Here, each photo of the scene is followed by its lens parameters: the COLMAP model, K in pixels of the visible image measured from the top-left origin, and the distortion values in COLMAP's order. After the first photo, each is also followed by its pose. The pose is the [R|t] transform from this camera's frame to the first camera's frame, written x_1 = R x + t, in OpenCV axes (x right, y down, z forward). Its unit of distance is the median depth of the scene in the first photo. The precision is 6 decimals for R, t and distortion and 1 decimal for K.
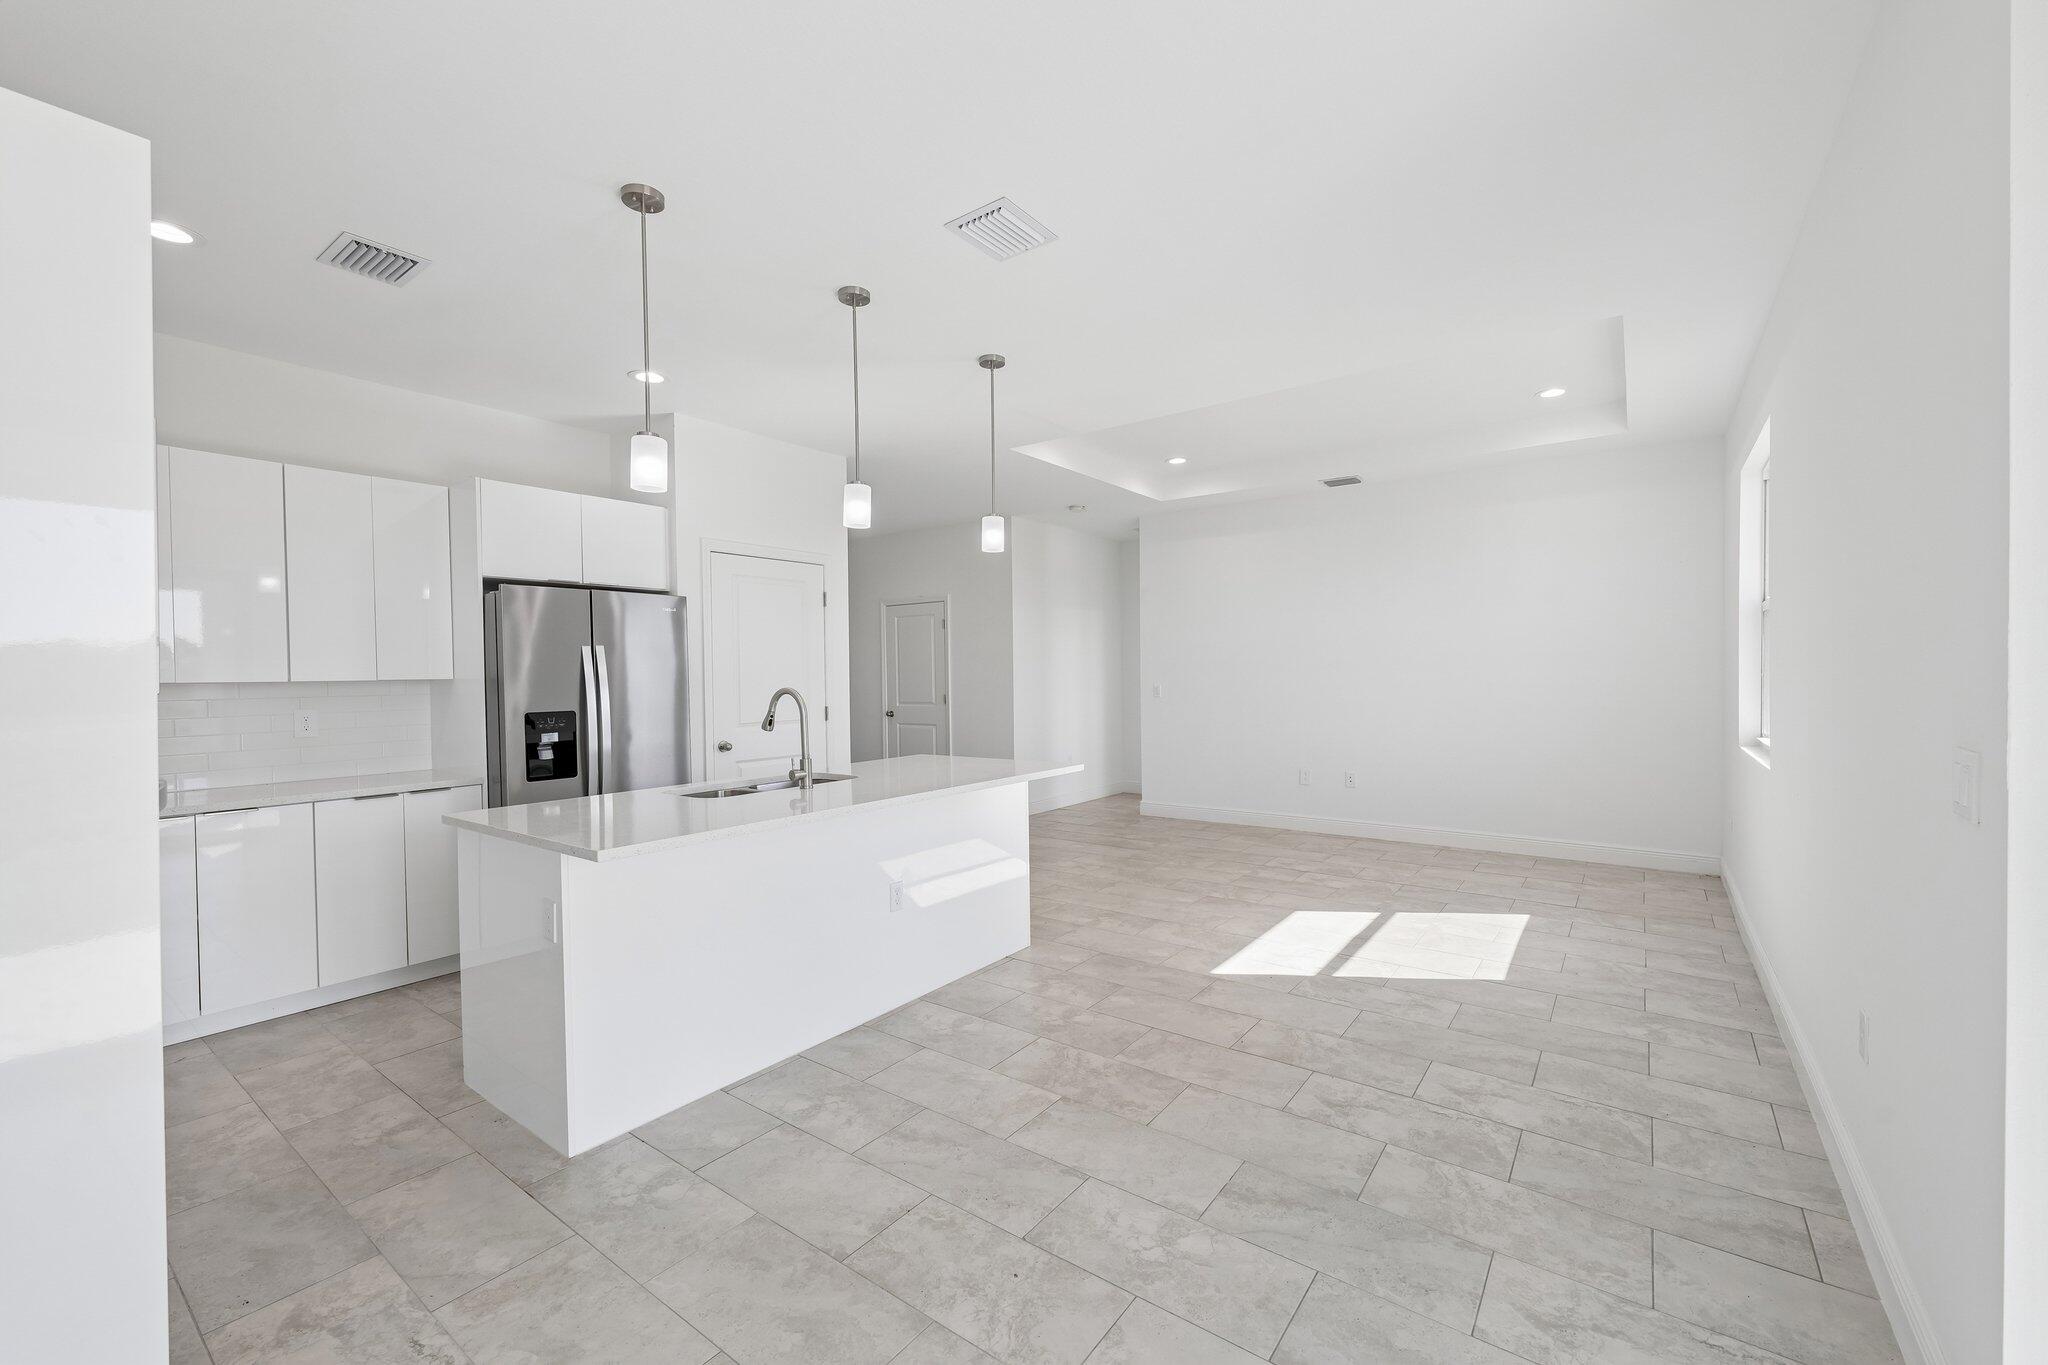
lens RADIAL K [[831.0, 0, 1022.1], [0, 831.0, 686.6], [0, 0, 1]] dist [0.001082, -0.000480]
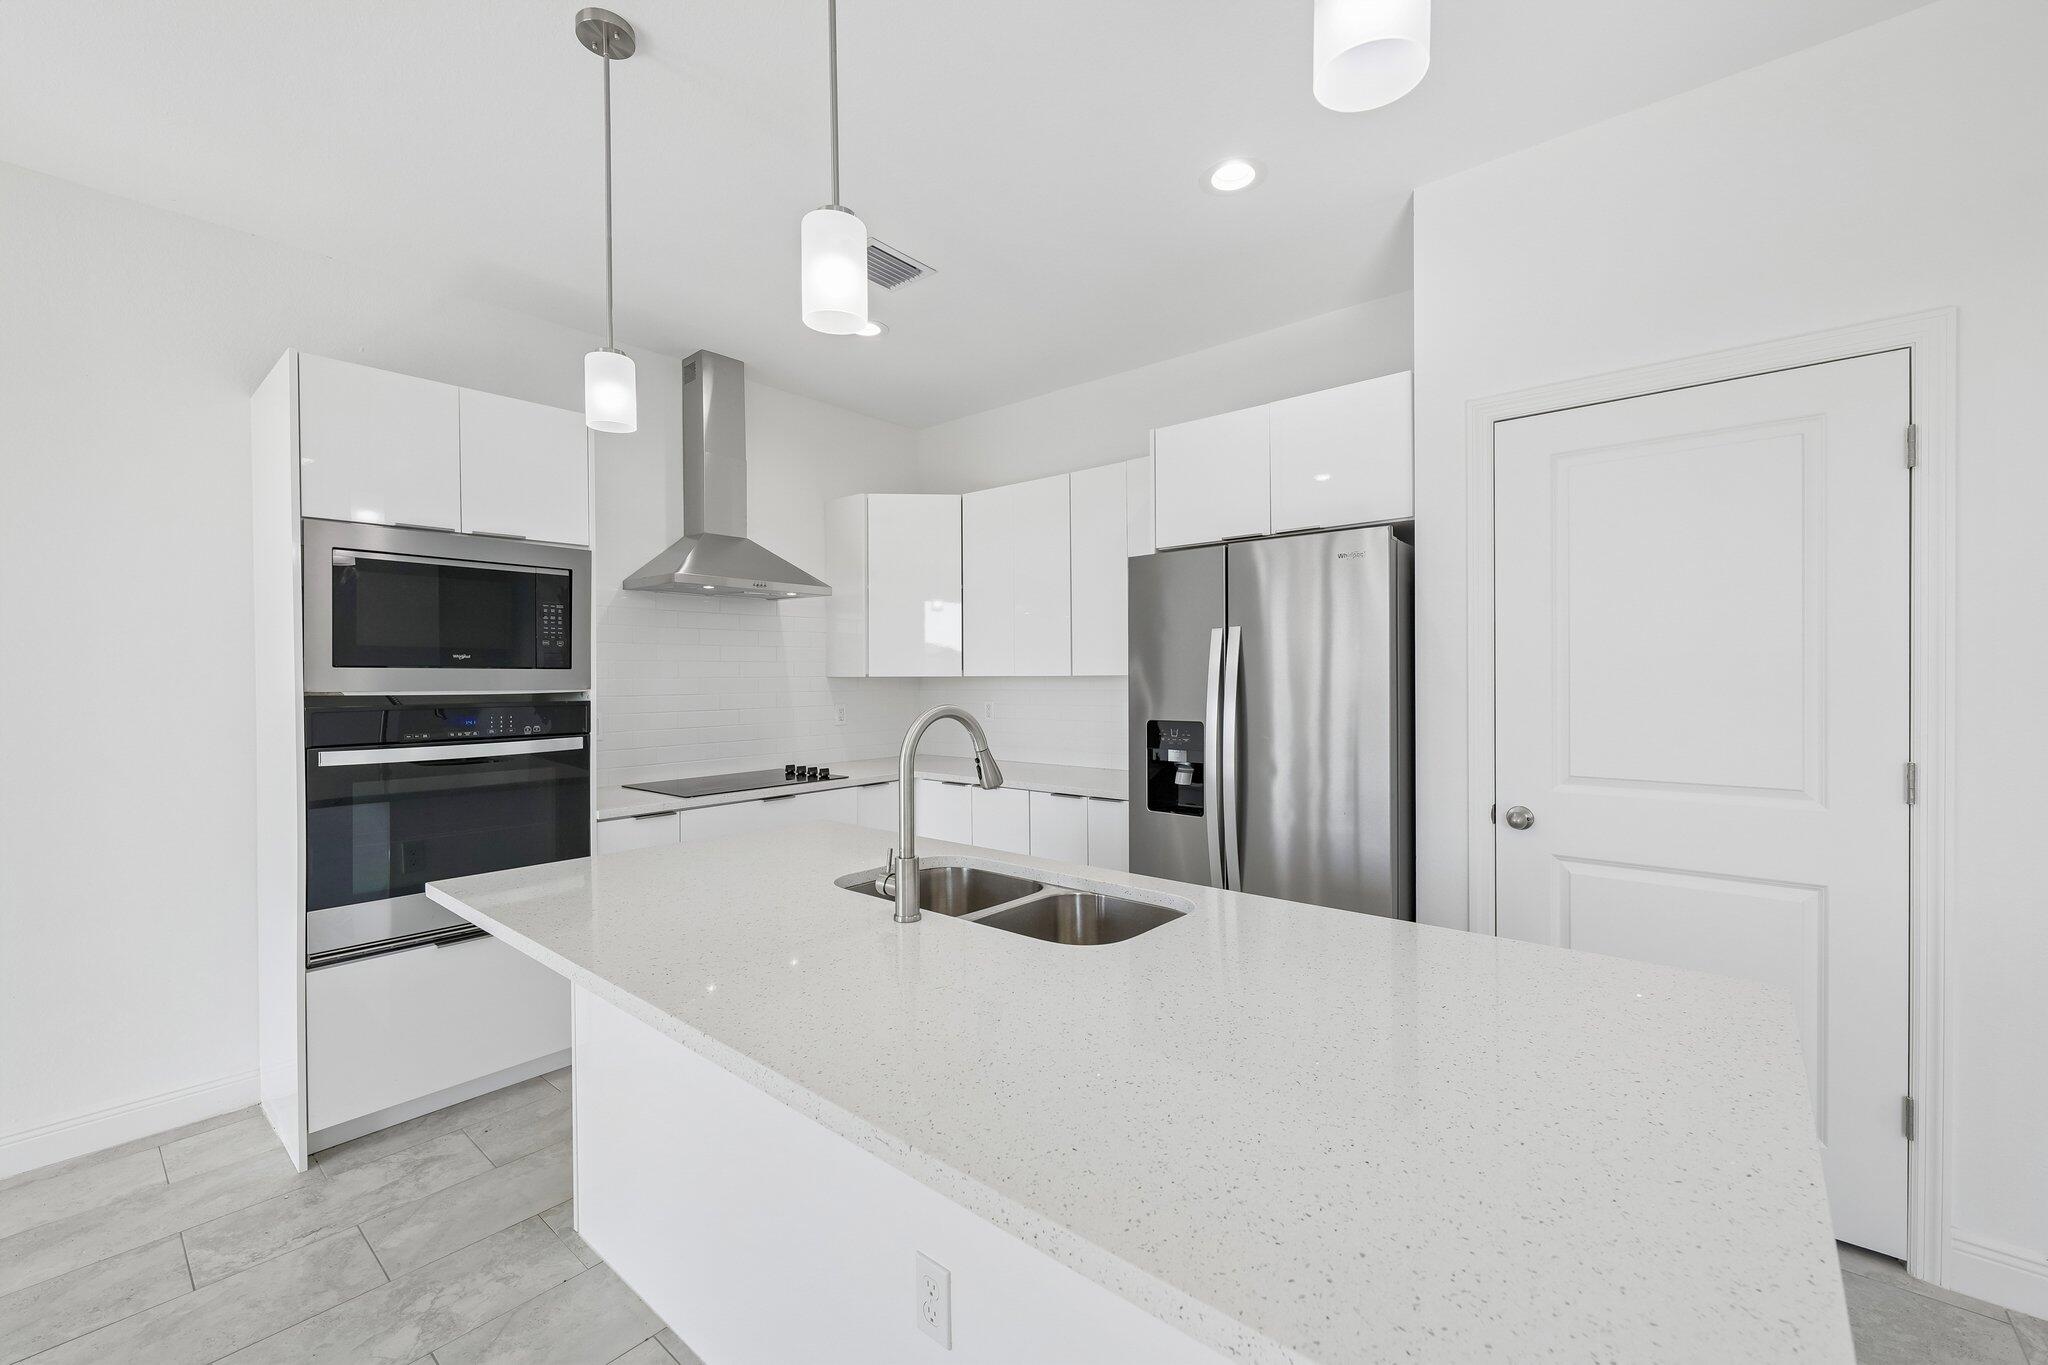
lens RADIAL K [[828.9, 0, 1023.7], [0, 828.9, 678.6], [0, 0, 1]] dist [0.000360, -0.000536]
pose [[-0.060383, 0.018194, -0.998009, 0.214659], [-0.007072, 0.999801, 0.018655, -0.024811], [0.998150, 0.008185, -0.060243, 1.125942]]
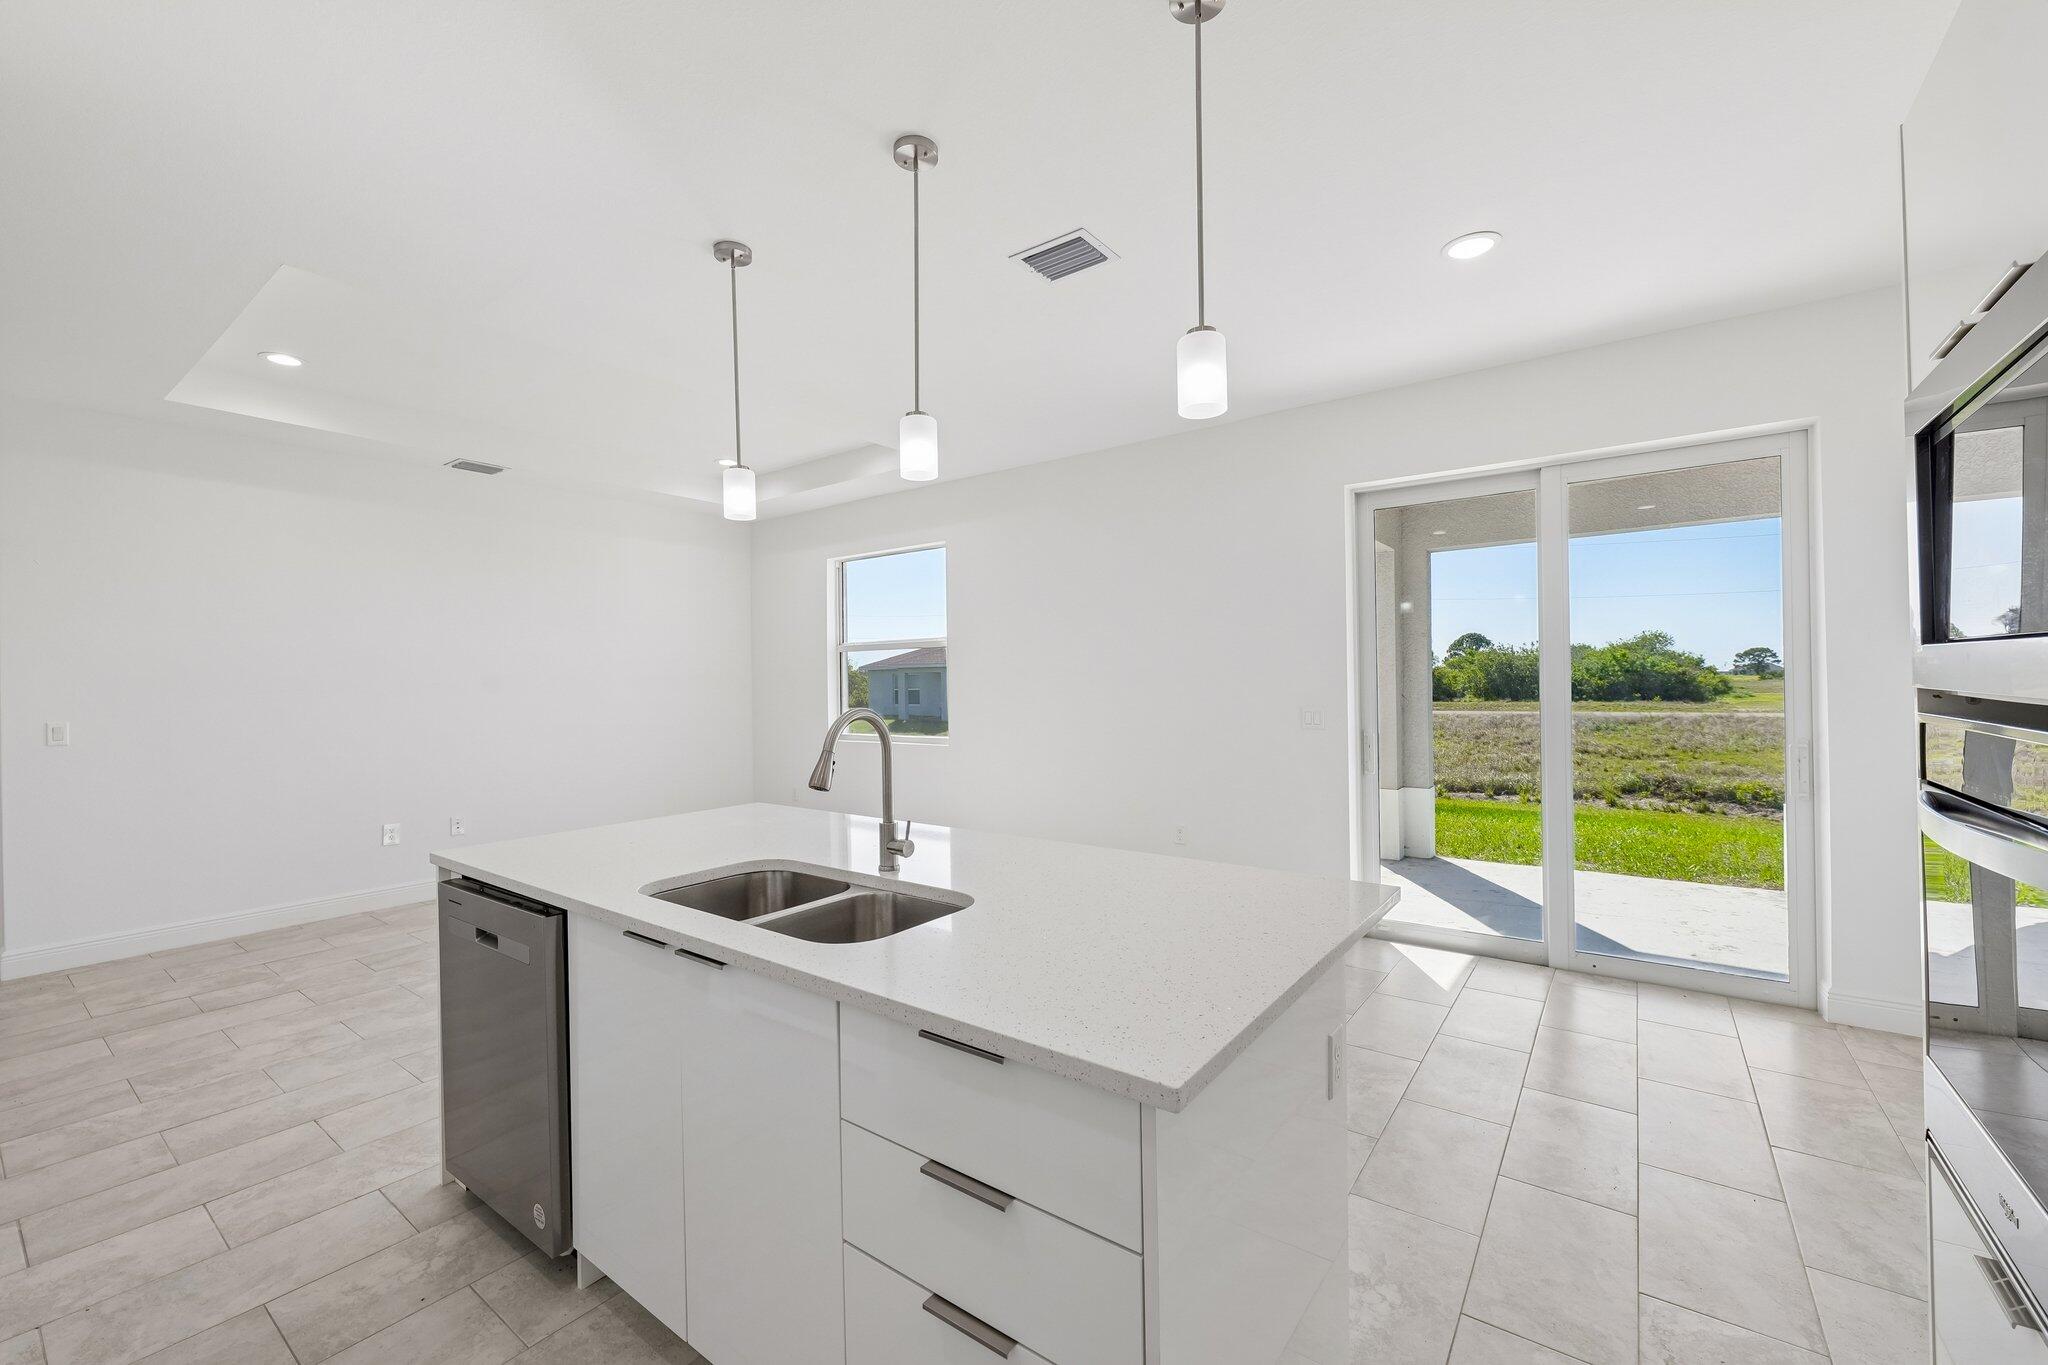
lens RADIAL K [[828.9, 0, 1023.7], [0, 828.9, 678.6], [0, 0, 1]] dist [0.000360, -0.000536]
pose [[-0.002769, 0.017037, 0.999851, -0.908851], [0.029298, 0.999427, -0.016949, -0.007816], [-0.999567, 0.029246, -0.003266, 0.923435]]
